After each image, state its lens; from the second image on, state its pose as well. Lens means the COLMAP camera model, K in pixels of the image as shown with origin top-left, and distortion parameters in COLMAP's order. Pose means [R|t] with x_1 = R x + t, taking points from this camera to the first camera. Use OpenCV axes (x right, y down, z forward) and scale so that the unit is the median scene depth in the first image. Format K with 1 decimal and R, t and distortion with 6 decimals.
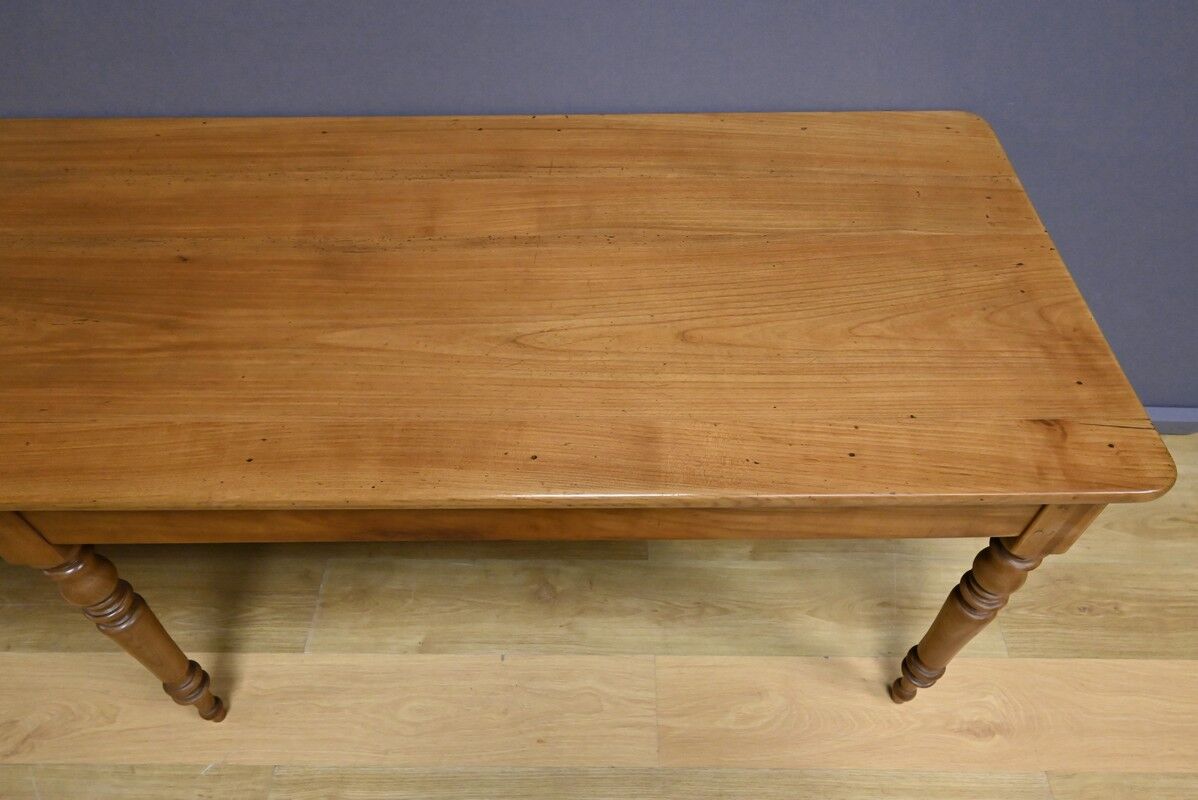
lens RADIAL K [[832.8, 0, 633.7], [0, 832.8, 402.7], [0, 0, 1]] dist [-0.011629, 0.004764]
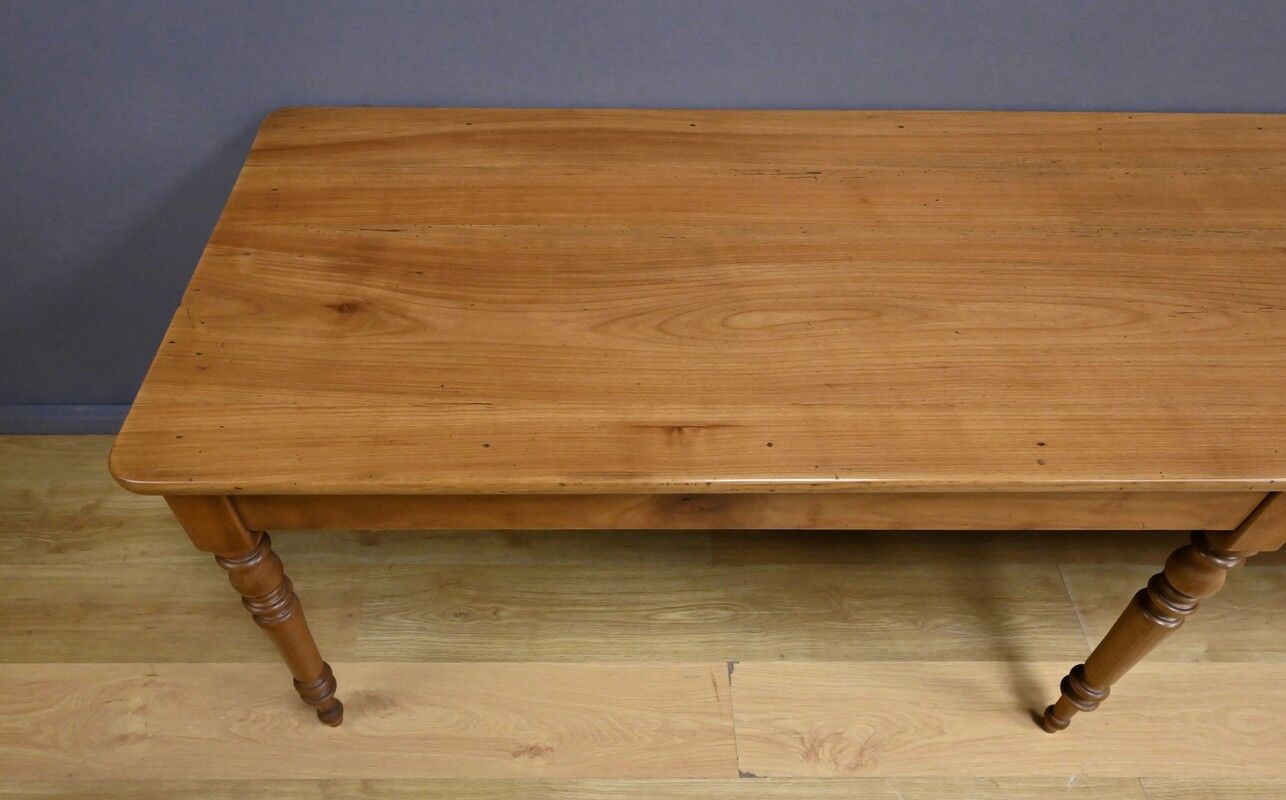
lens RADIAL K [[901.1, 0, 566.6], [0, 901.1, 377.8], [0, 0, 1]] dist [0.002798, -0.011504]
pose [[0.999899, 0.006600, 0.012553, -1.102605], [-0.005929, 0.998589, -0.052772, 0.033823], [-0.012884, 0.052693, 0.998528, -0.055274]]
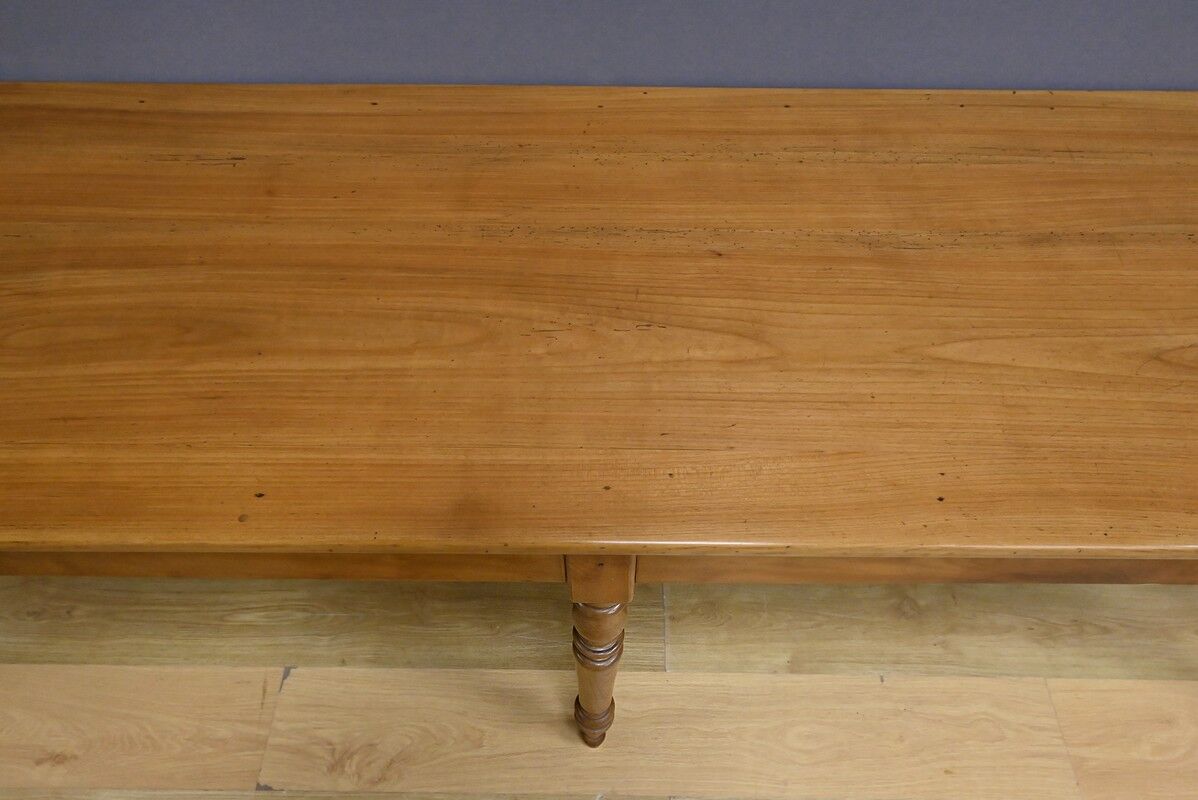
lens RADIAL K [[832.8, 0, 600.6], [0, 832.8, 400.7], [0, 0, 1]] dist [-0.011629, 0.004764]
pose [[0.999927, 0.012061, -0.001056, -0.509055], [-0.012010, 0.999147, 0.039506, -0.039716], [0.001532, -0.039490, 0.999219, 0.089901]]
